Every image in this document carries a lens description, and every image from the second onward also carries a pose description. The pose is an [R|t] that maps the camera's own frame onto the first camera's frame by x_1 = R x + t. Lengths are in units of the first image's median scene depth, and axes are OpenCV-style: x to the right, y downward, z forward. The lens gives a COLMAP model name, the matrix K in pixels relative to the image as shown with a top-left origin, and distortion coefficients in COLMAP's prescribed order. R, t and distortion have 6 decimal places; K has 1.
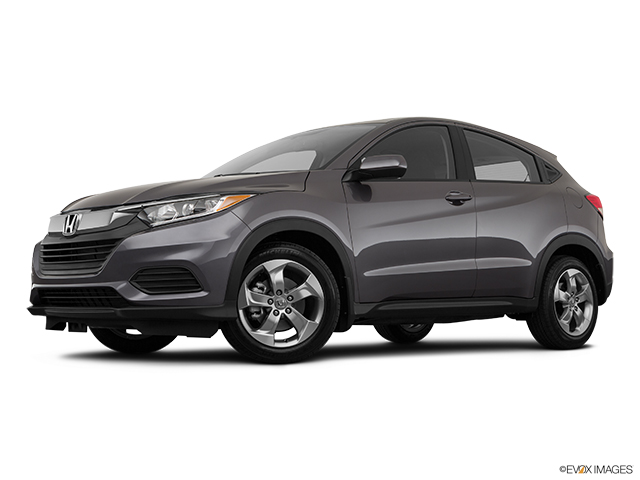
lens RADIAL K [[860.5, 0, 320.0], [0, 860.5, 240.0], [0, 0, 1]] dist [0.023681, 0.005657]
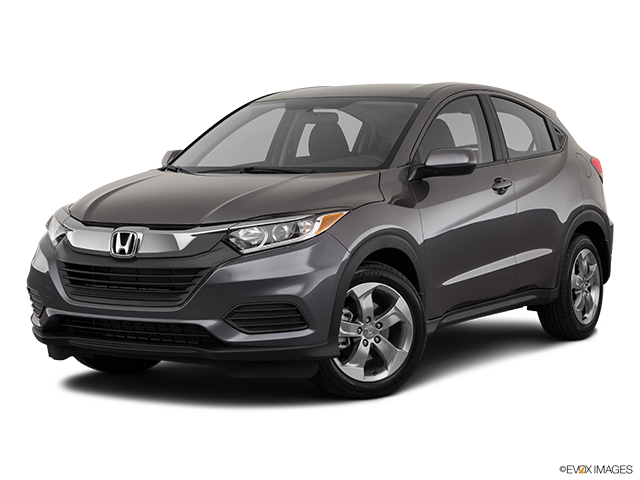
lens RADIAL K [[1195.5, 0, 320.0], [0, 1195.5, 240.0], [0, 0, 1]] dist [0.003861, -0.029262]
pose [[0.967994, -0.014275, 0.250567, -0.400107], [-0.013537, 0.993958, 0.108922, -0.152864], [-0.250608, -0.108828, 0.961952, -0.158853]]
